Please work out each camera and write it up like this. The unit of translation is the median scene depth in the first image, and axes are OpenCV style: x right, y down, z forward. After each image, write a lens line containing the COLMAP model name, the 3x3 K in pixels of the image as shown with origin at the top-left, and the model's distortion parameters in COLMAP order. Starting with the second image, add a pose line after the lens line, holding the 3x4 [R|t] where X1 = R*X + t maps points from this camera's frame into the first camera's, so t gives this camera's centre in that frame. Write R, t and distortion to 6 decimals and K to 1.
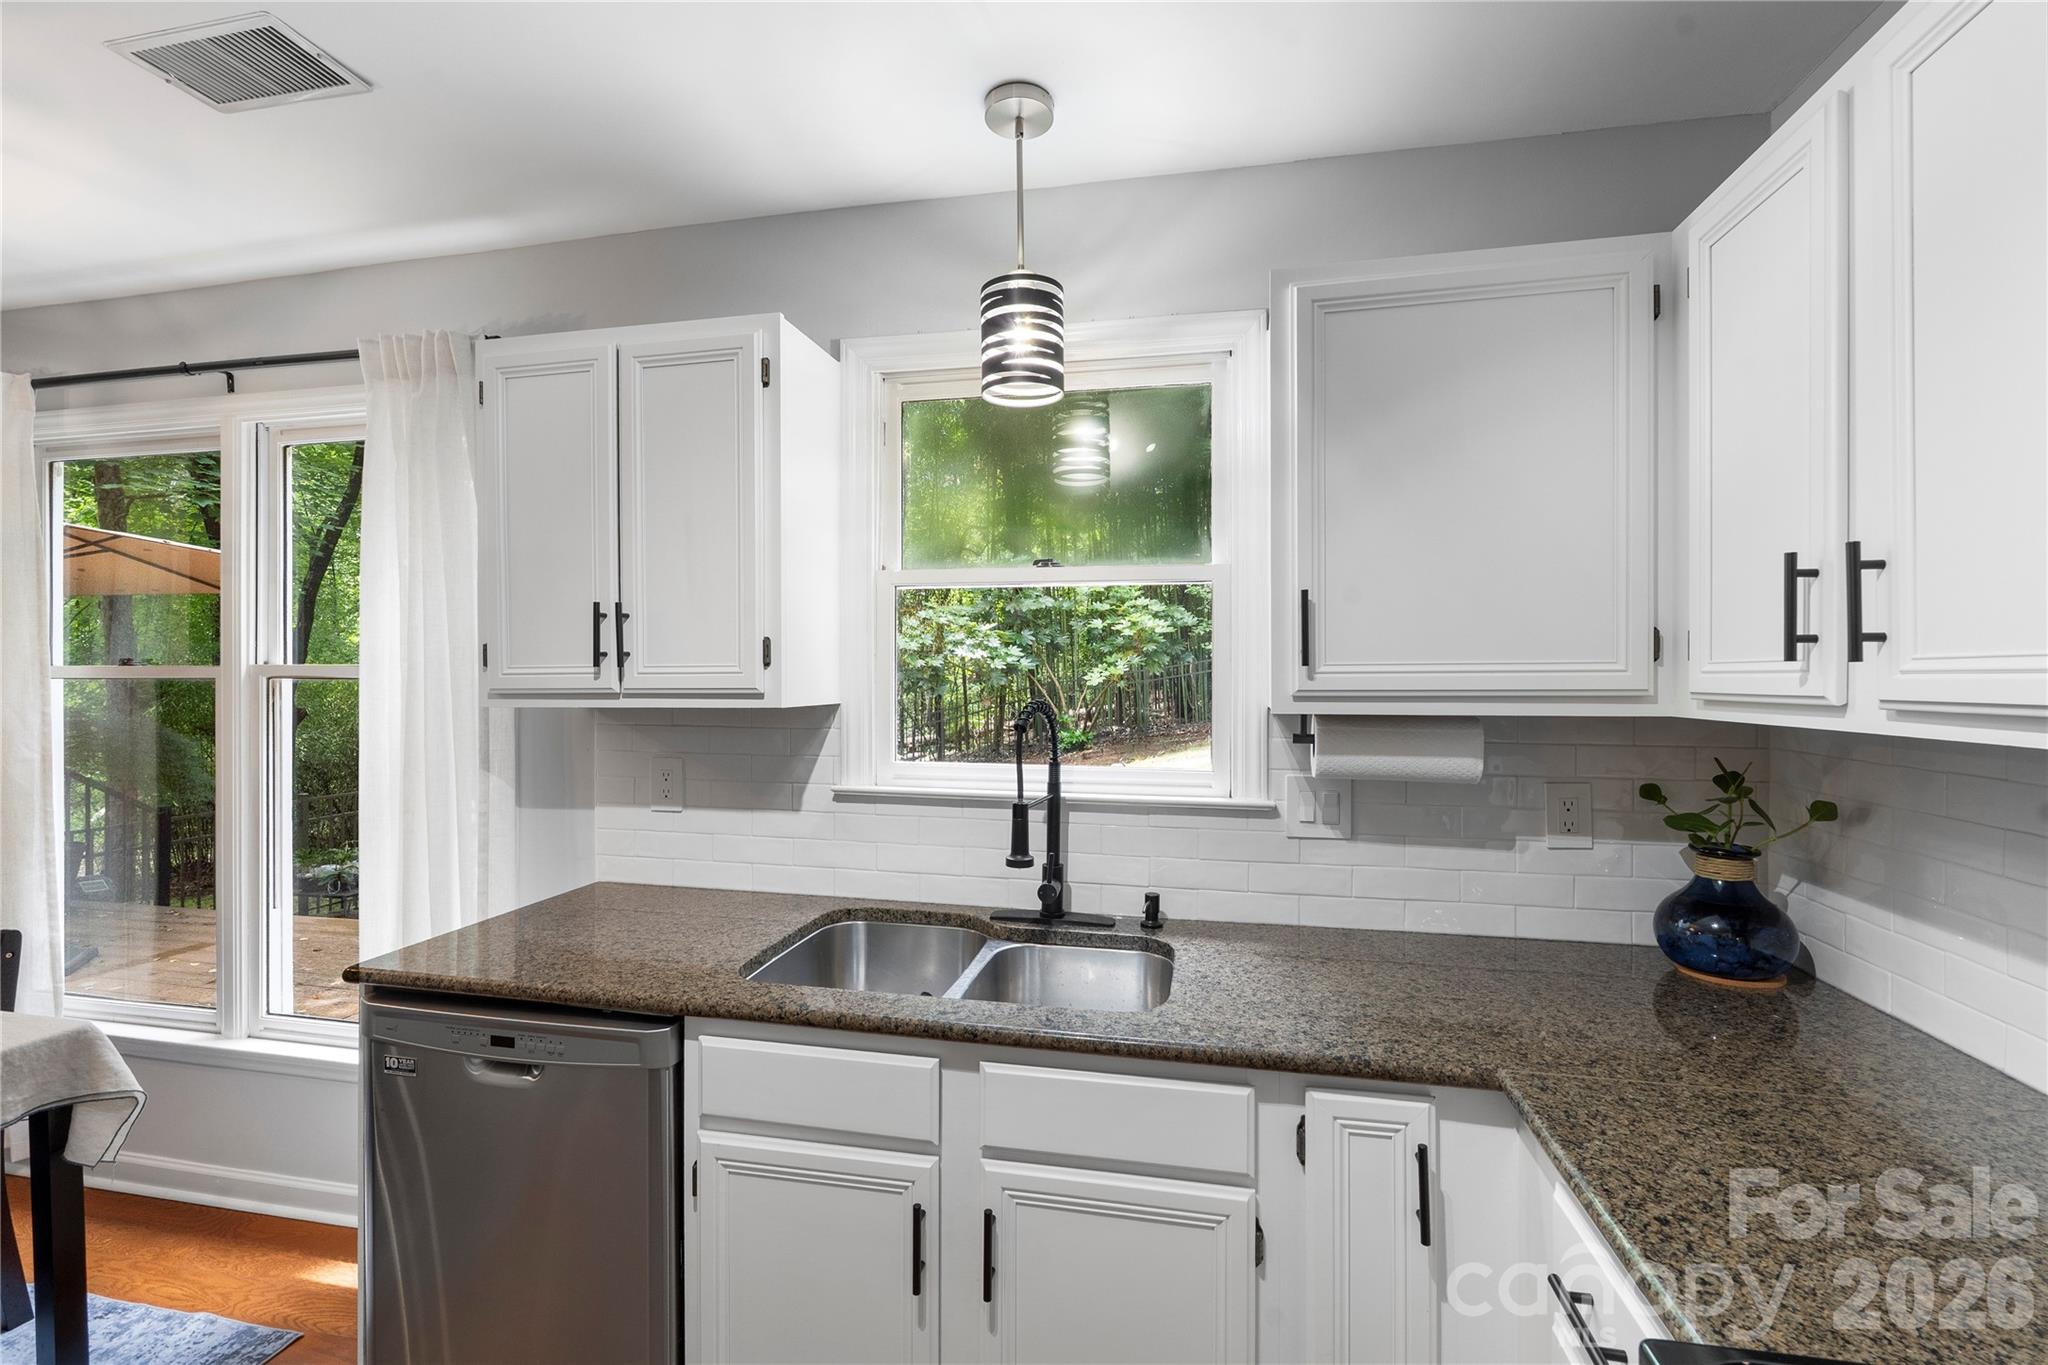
lens RADIAL K [[906.4, 0, 1027.8], [0, 906.4, 685.1], [0, 0, 1]] dist [-0.002565, -0.000392]
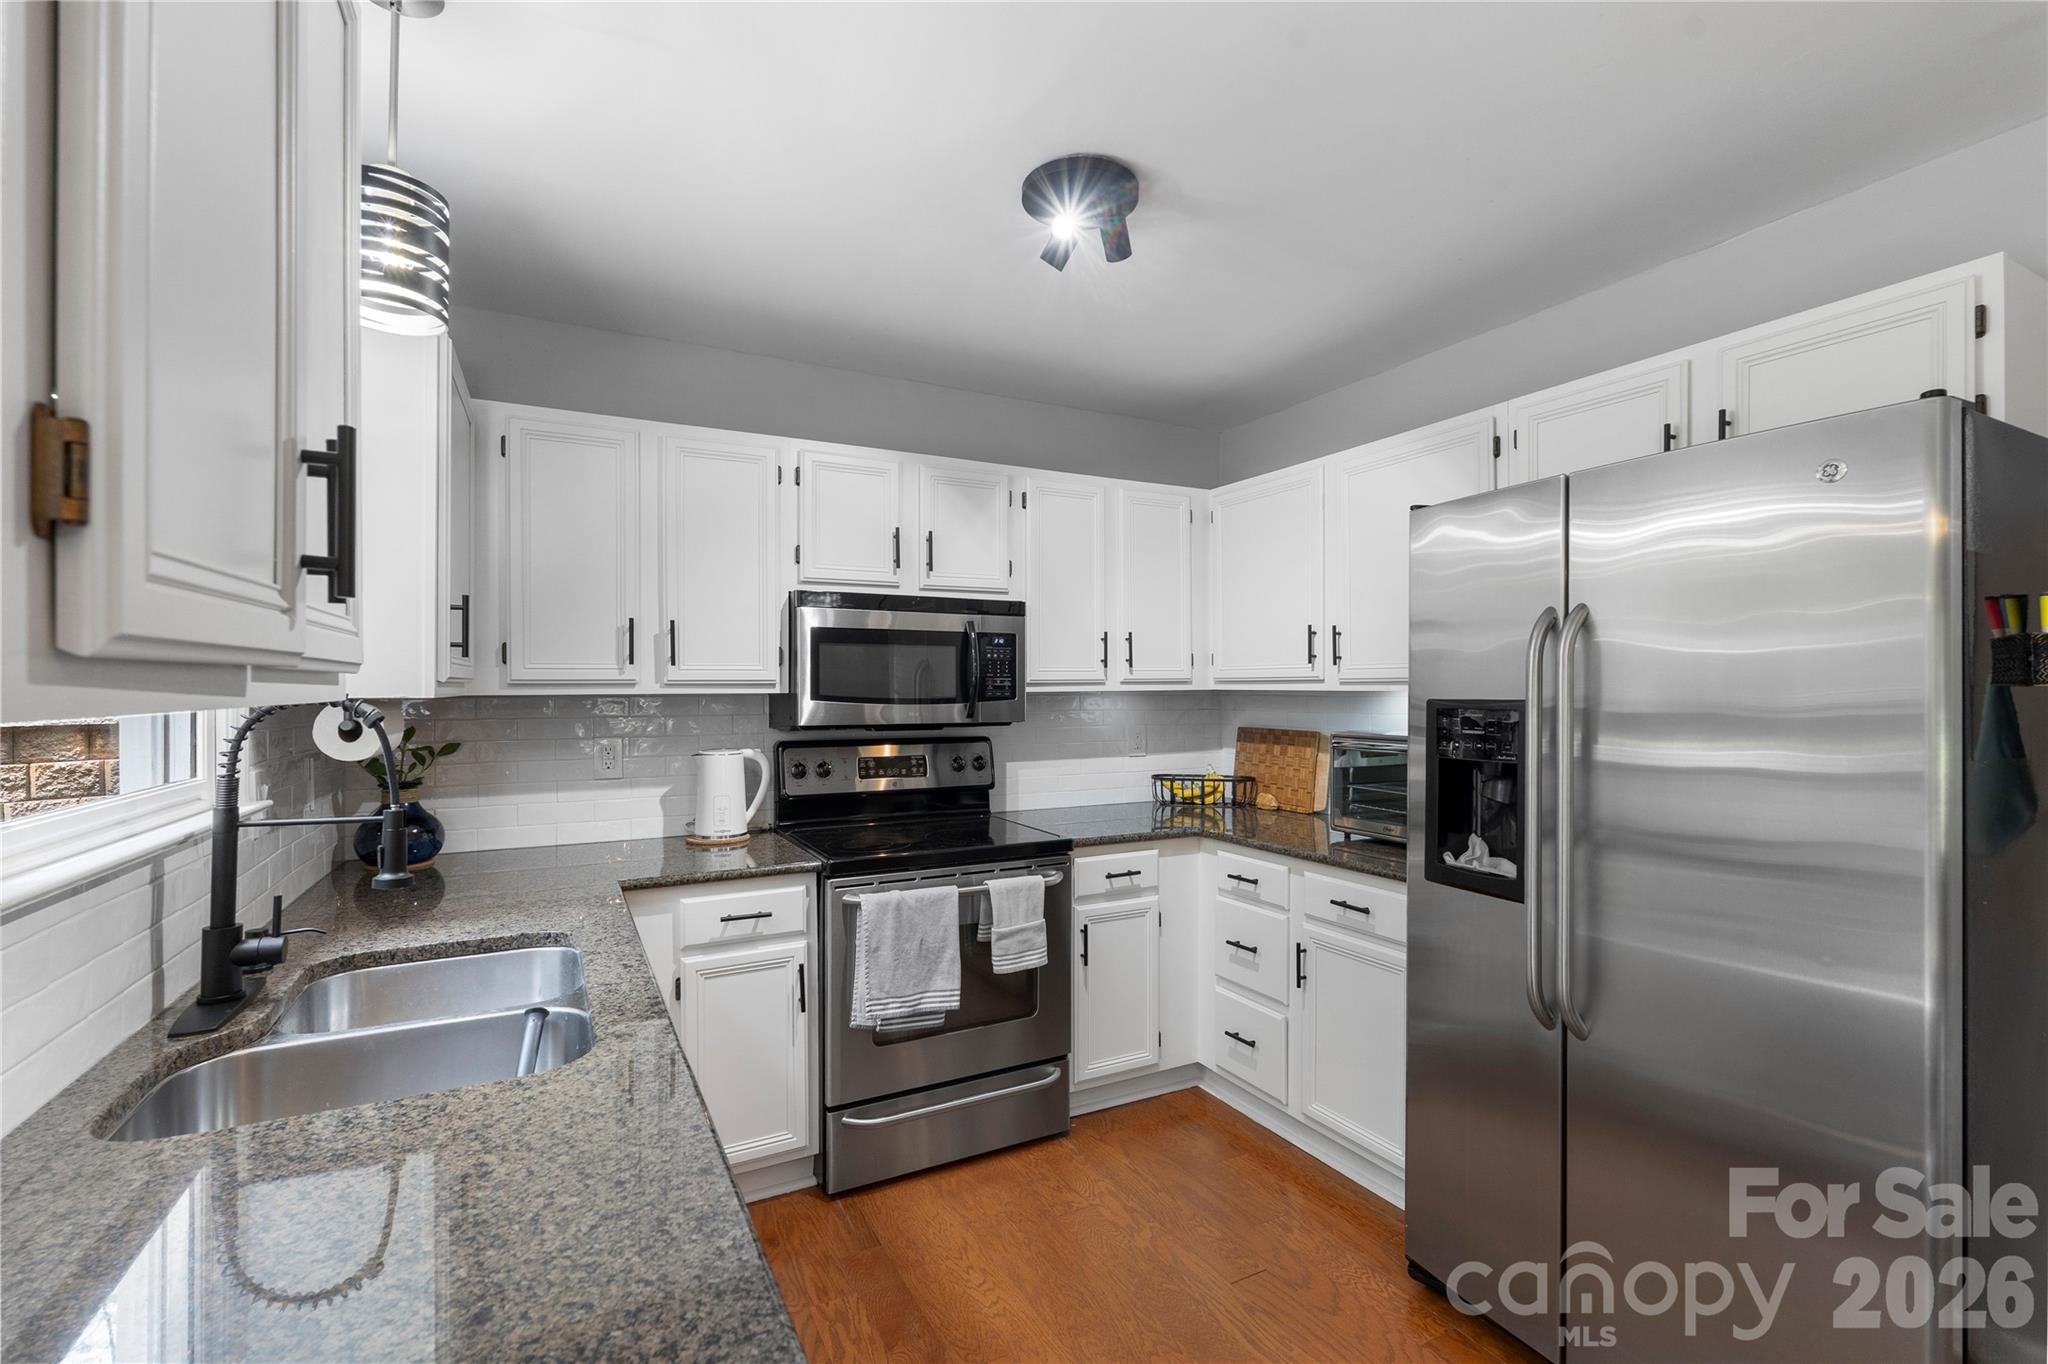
lens RADIAL K [[907.8, 0, 1030.7], [0, 907.8, 693.8], [0, 0, 1]] dist [-0.001973, -0.000039]
pose [[-0.639551, -0.004719, 0.768734, -0.865744], [0.007356, 0.999898, 0.012259, 0.015516], [-0.768713, 0.013495, -0.639451, 0.924648]]
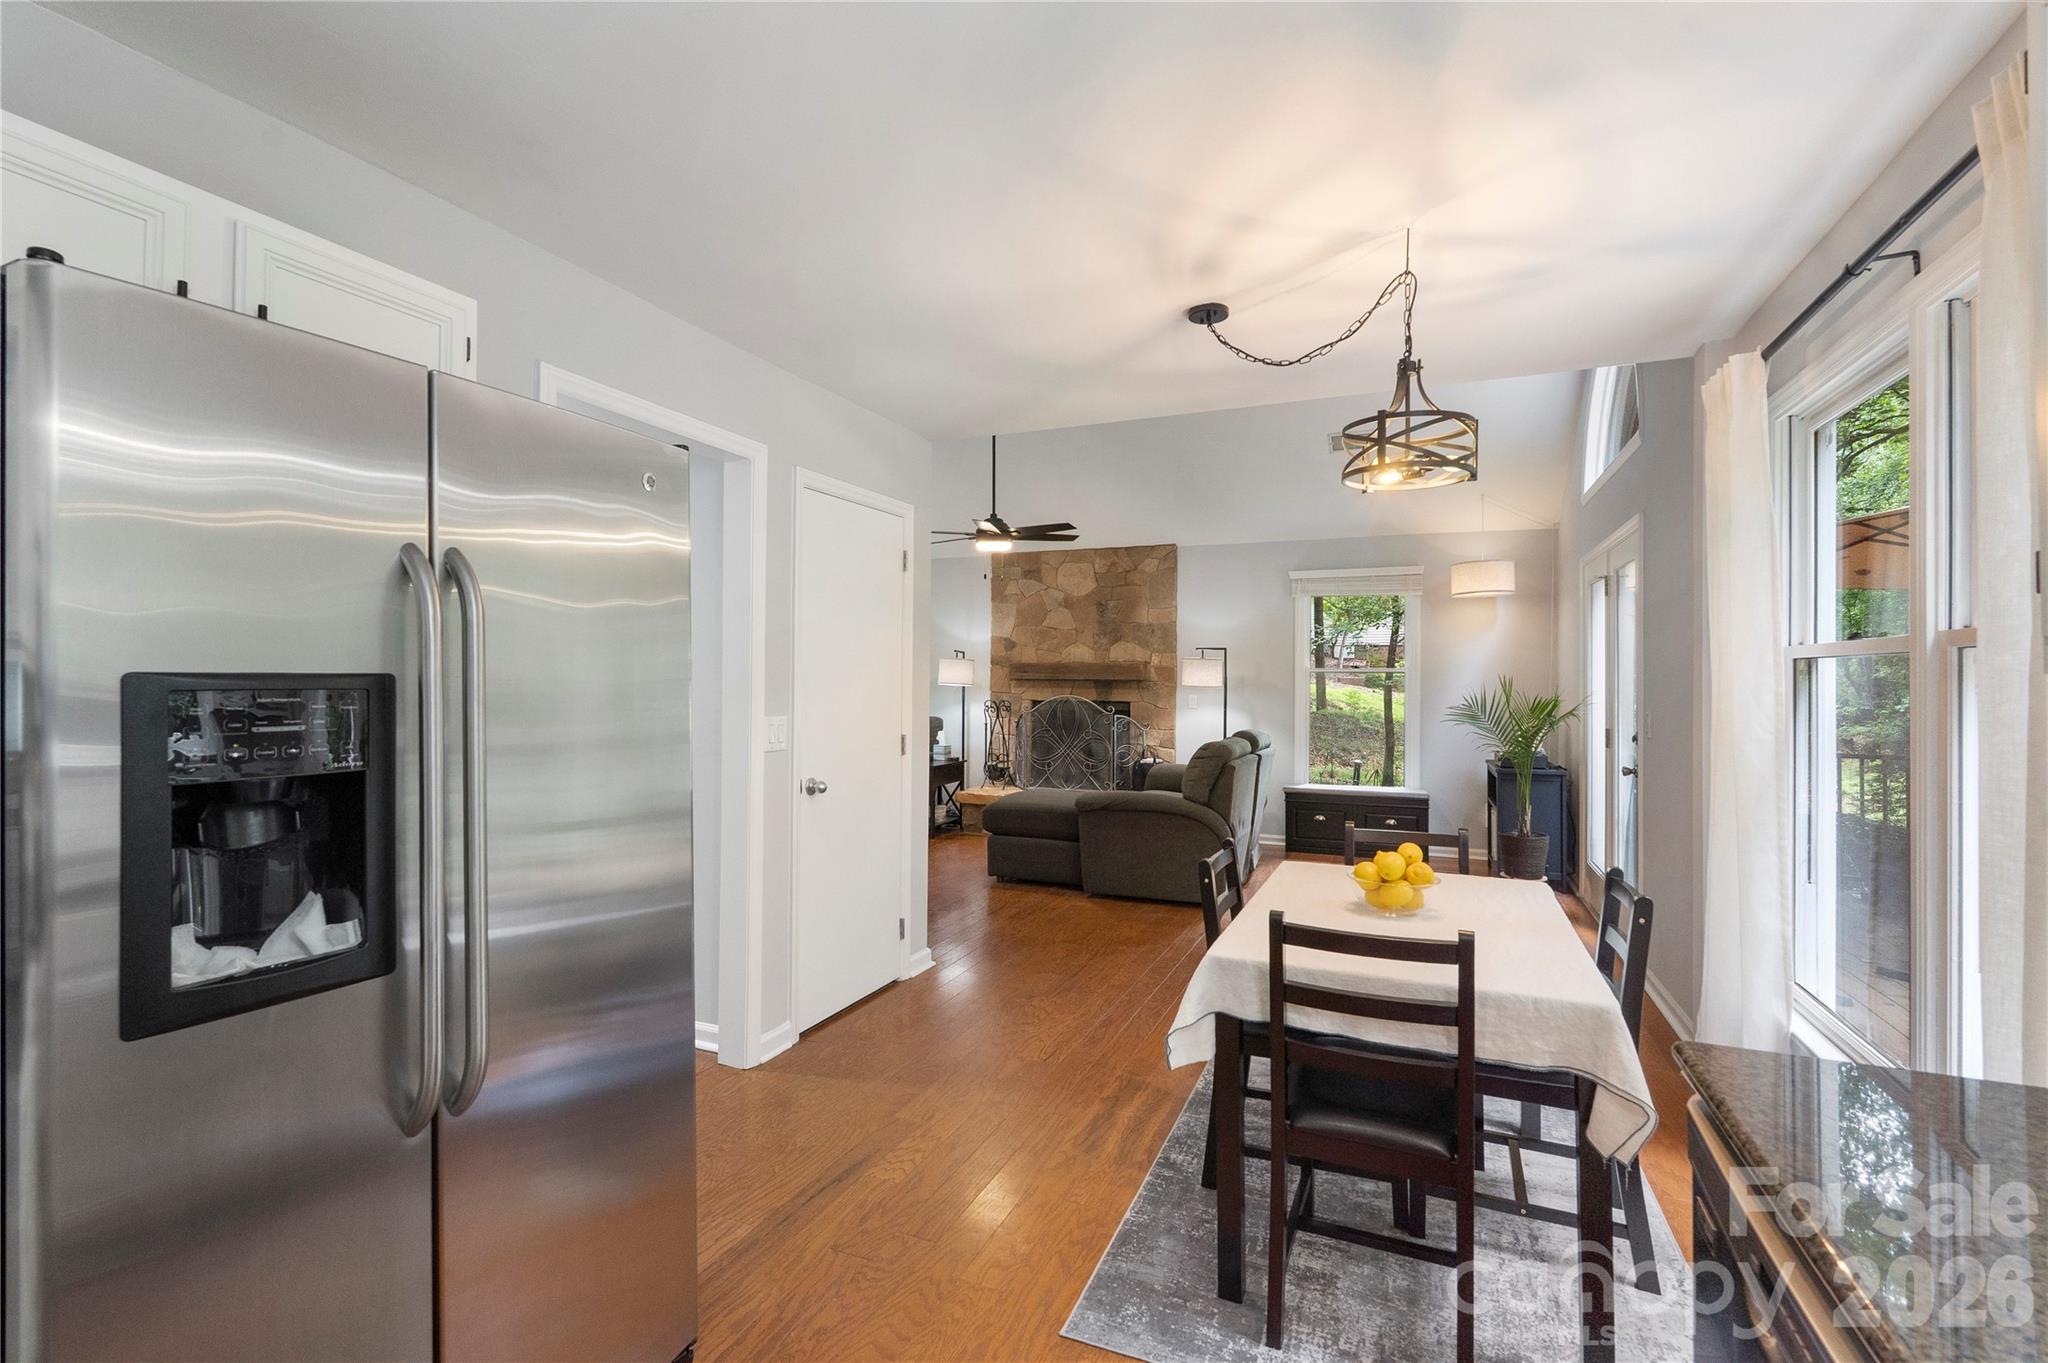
lens RADIAL K [[911.6, 0, 1021.8], [0, 911.6, 676.5], [0, 0, 1]] dist [-0.002853, -0.000885]
pose [[-0.201989, -0.007539, -0.979359, 0.024536], [-0.014239, 0.999887, -0.004761, 0.036080], [0.979284, 0.012984, -0.202073, 0.516610]]
